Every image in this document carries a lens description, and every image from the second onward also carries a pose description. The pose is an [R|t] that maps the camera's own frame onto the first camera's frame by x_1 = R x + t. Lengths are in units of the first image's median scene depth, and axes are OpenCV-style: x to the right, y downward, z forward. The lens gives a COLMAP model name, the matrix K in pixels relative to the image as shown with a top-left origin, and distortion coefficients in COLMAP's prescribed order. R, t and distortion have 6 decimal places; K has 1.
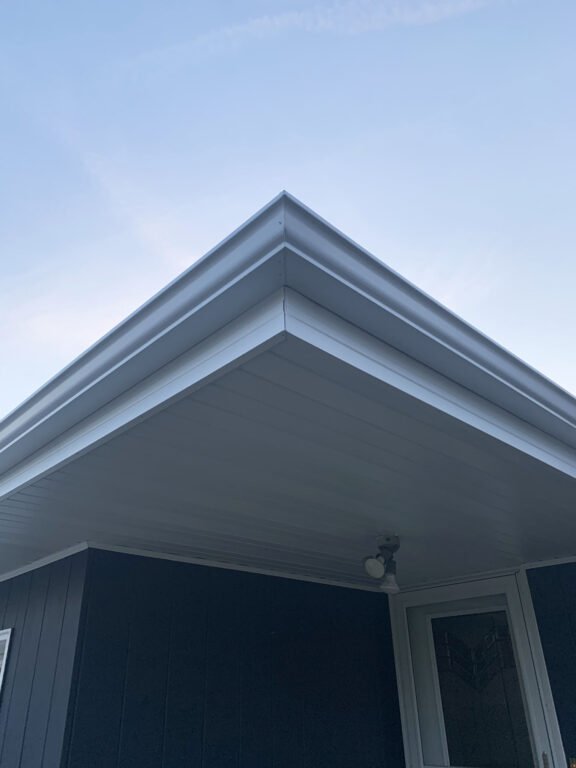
lens RADIAL K [[593.3, 0, 285.2], [0, 593.3, 368.6], [0, 0, 1]] dist [0.013396, -0.022060]
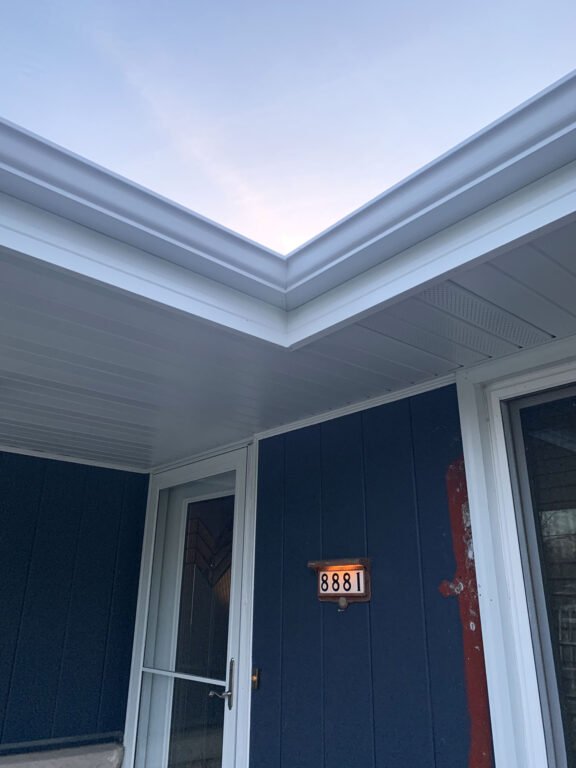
lens RADIAL K [[593.3, 0, 291.9], [0, 593.3, 383.2], [0, 0, 1]] dist [0.013396, -0.022060]
pose [[0.997952, 0.010666, -0.063066, 0.495823], [-0.000532, 0.987347, 0.158571, 0.140659], [0.063959, -0.158212, 0.985331, 0.249754]]
